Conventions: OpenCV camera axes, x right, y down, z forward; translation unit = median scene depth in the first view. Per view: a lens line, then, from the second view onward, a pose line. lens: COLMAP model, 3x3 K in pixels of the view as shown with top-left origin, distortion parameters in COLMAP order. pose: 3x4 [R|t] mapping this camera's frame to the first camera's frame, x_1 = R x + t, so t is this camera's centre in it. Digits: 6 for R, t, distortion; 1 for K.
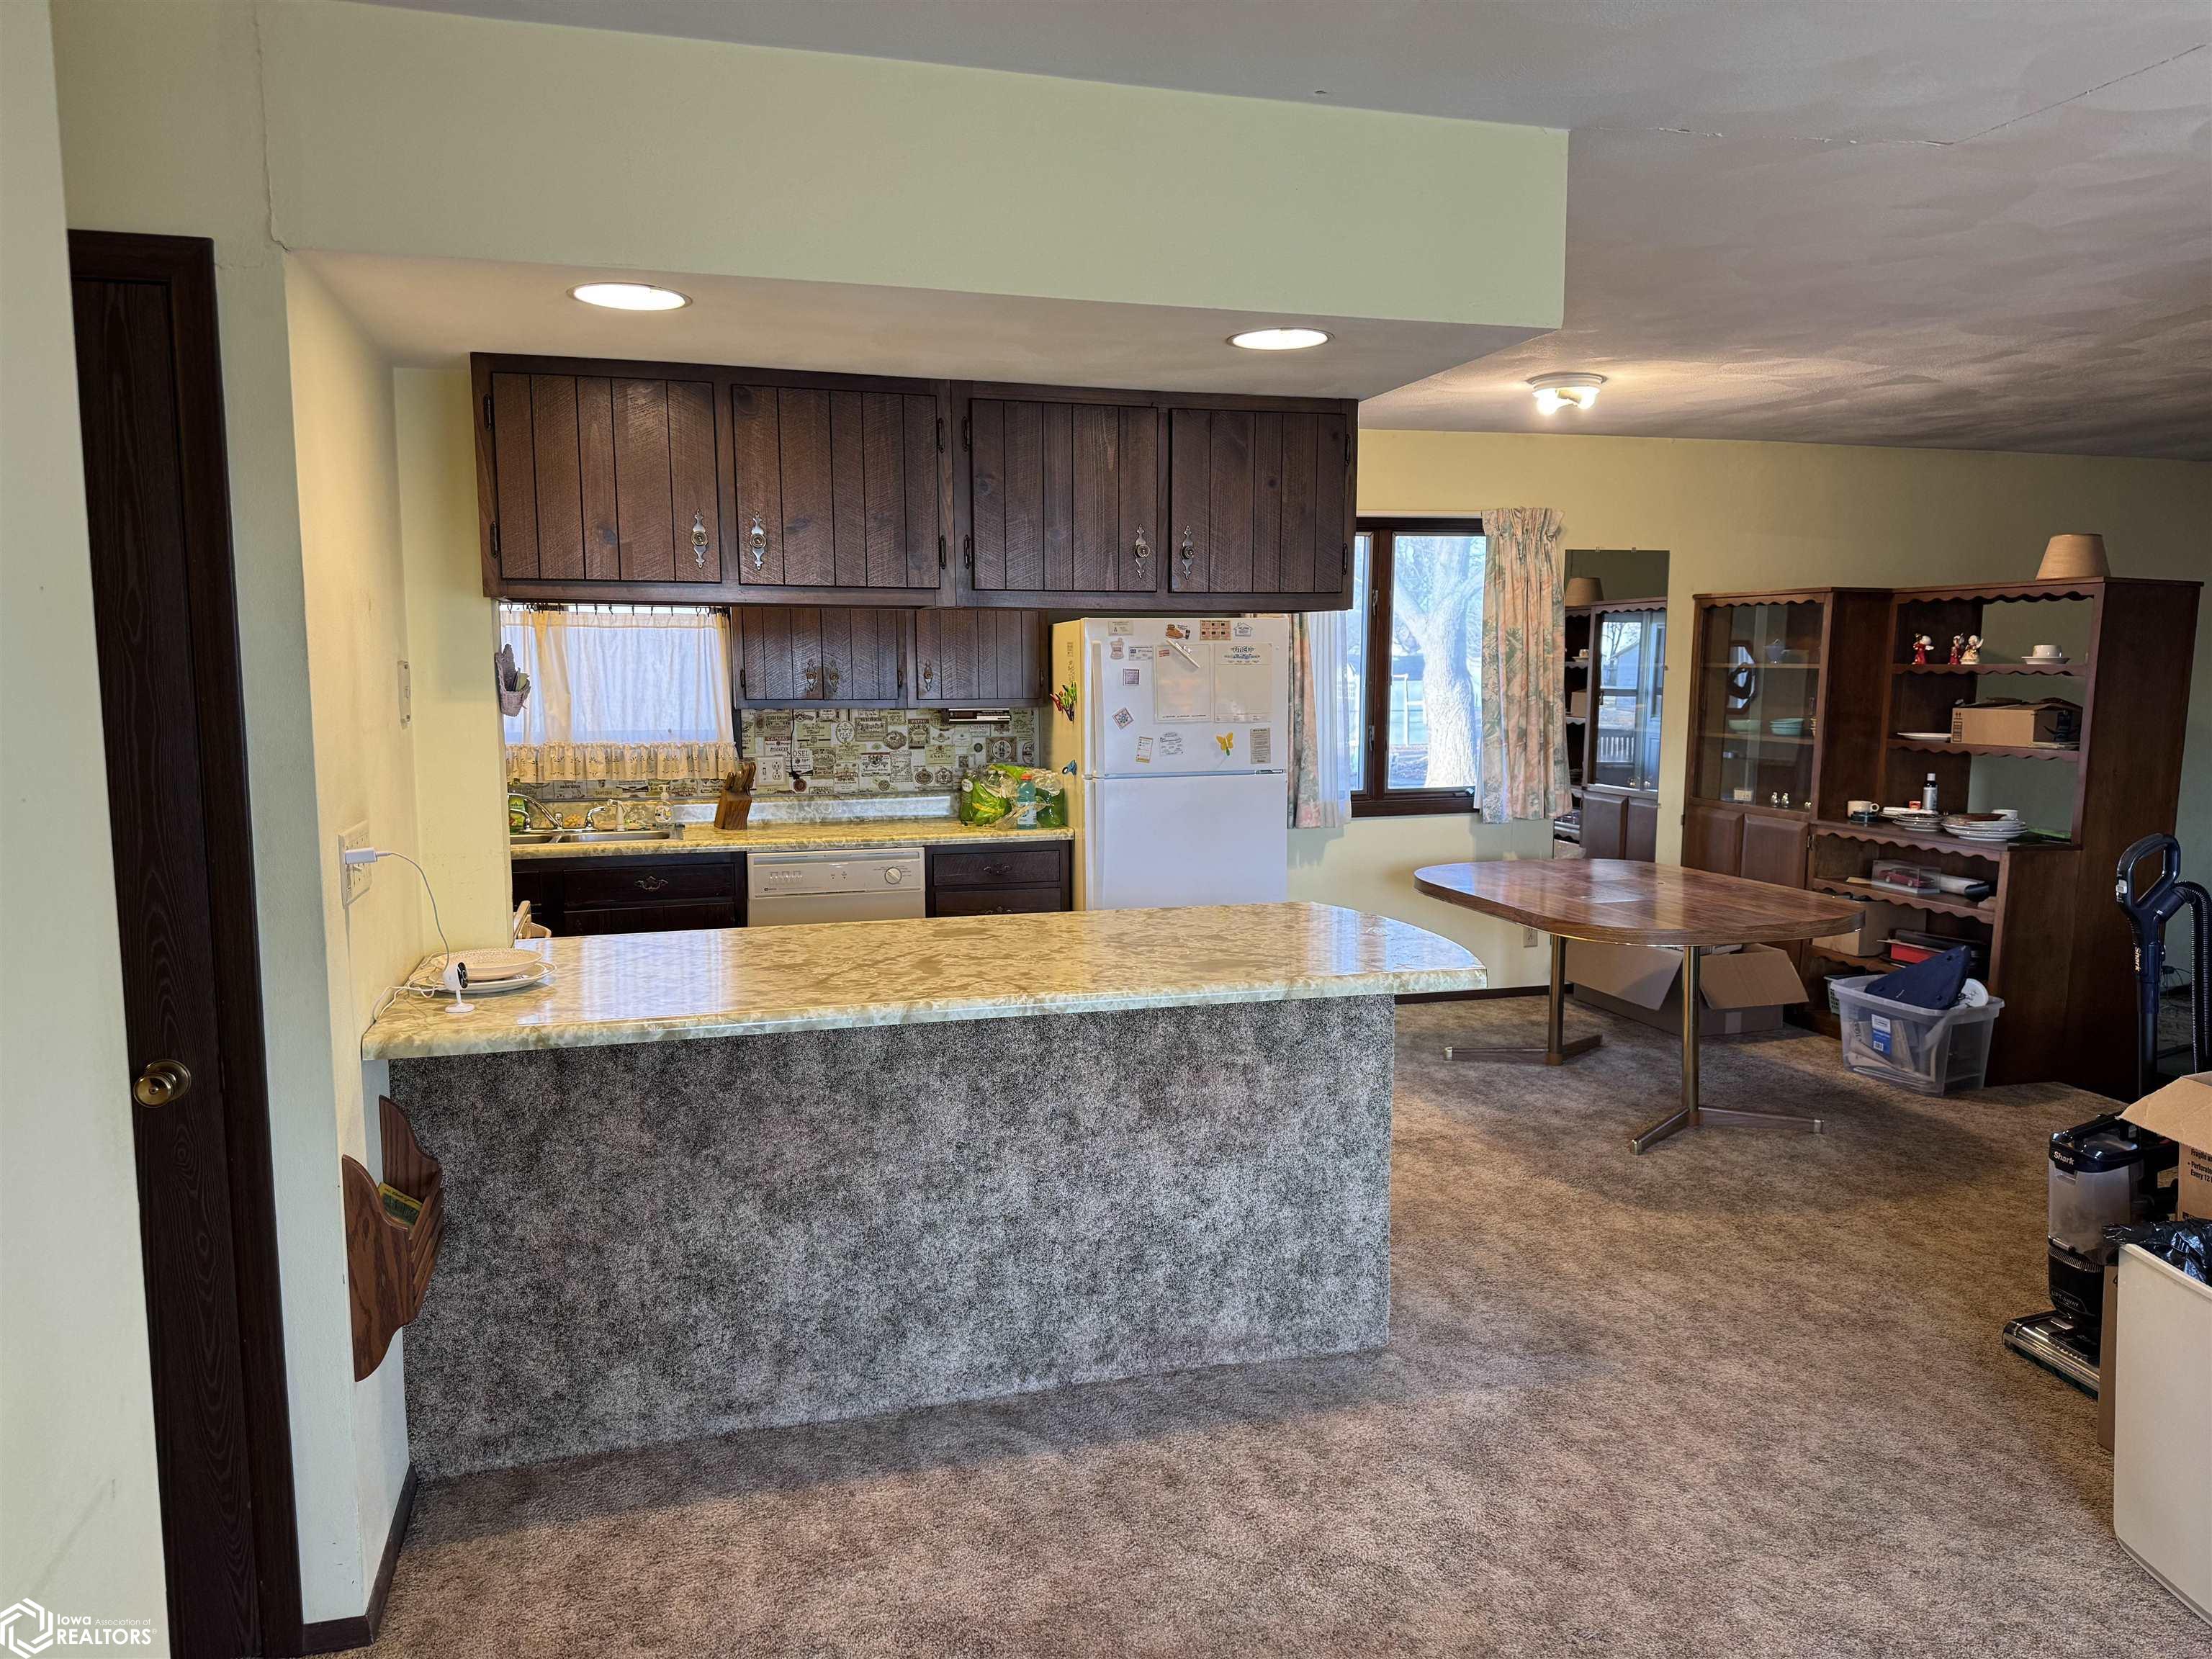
lens RADIAL K [[1530.9, 0, 1109.2], [0, 1530.9, 843.1], [0, 0, 1]] dist [0.039478, -0.055372]
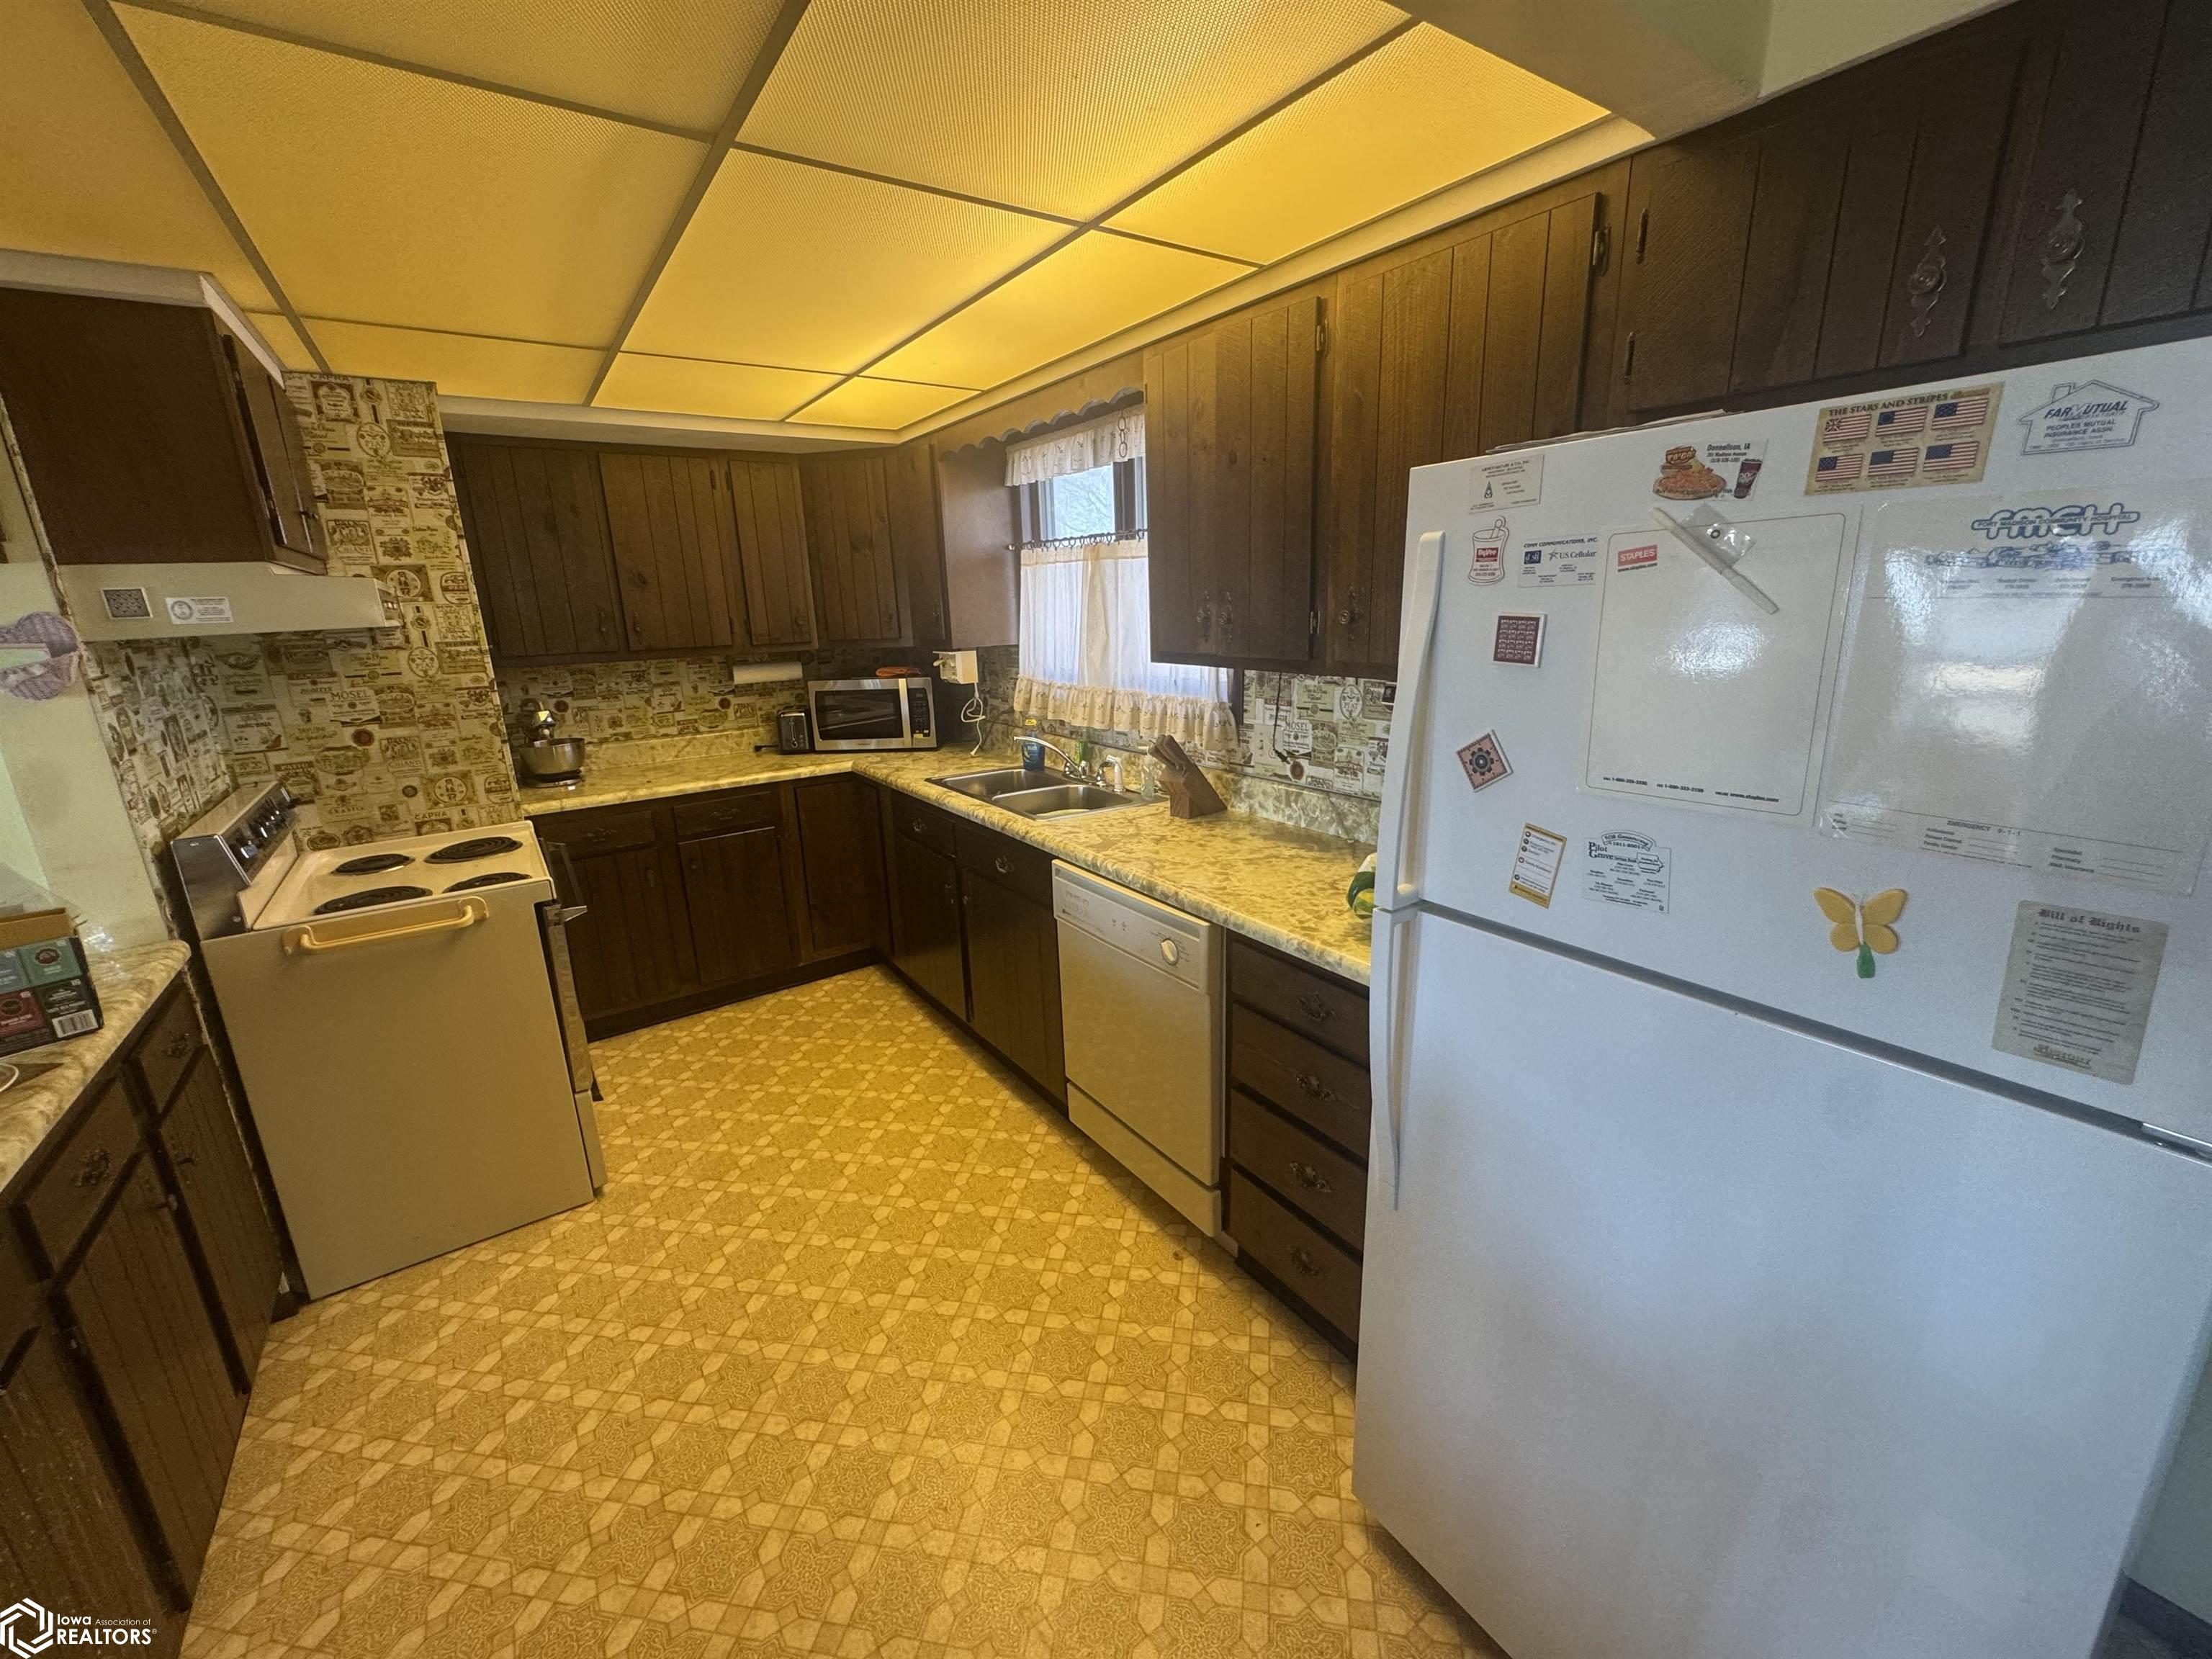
lens RADIAL K [[880.5, 0, 1110.4], [0, 880.5, 820.0], [0, 0, 1]] dist [0.000037, -0.000050]
pose [[0.328068, 0.224278, -0.917644, 0.272393], [-0.079171, 0.974518, 0.209874, -0.170546], [0.941331, 0.003798, 0.337465, 1.407429]]
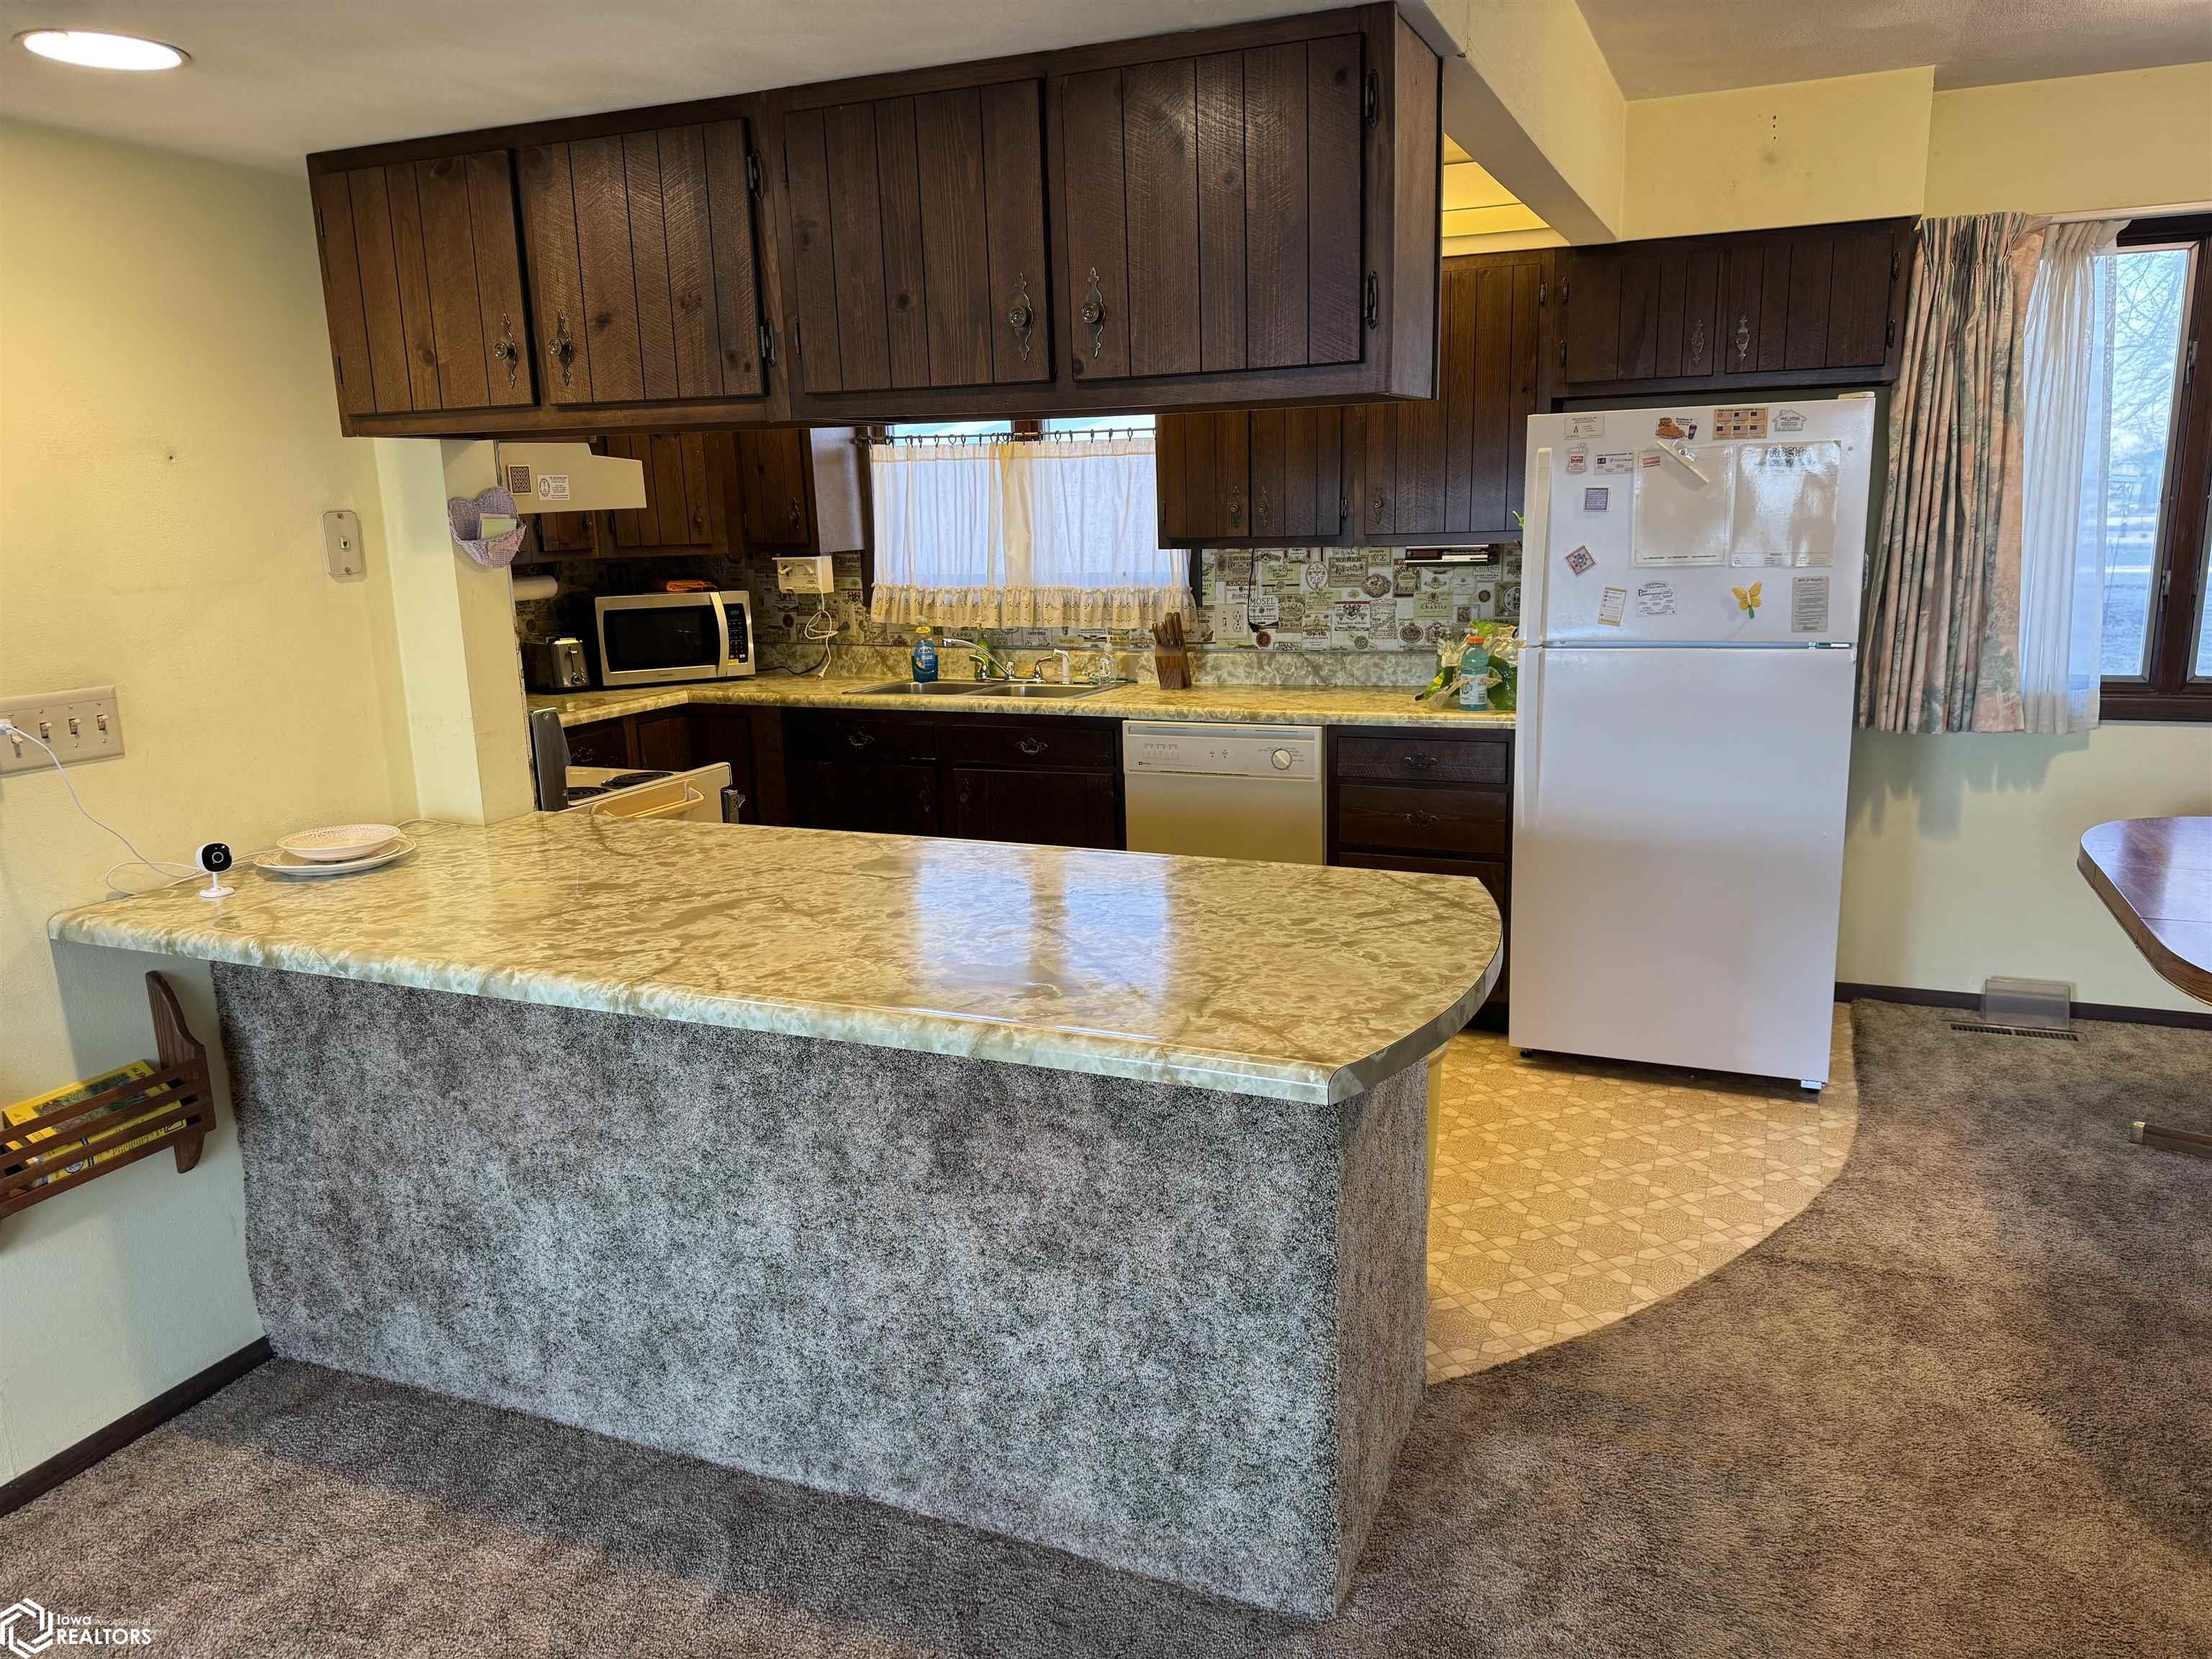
lens RADIAL K [[1530.9, 0, 1100.9], [0, 1530.9, 845.2], [0, 0, 1]] dist [0.039478, -0.055372]
pose [[0.775637, 0.119076, -0.619845, 0.474358], [-0.047148, 0.990230, 0.131232, -0.057839], [0.629416, -0.072564, 0.773673, 0.517092]]
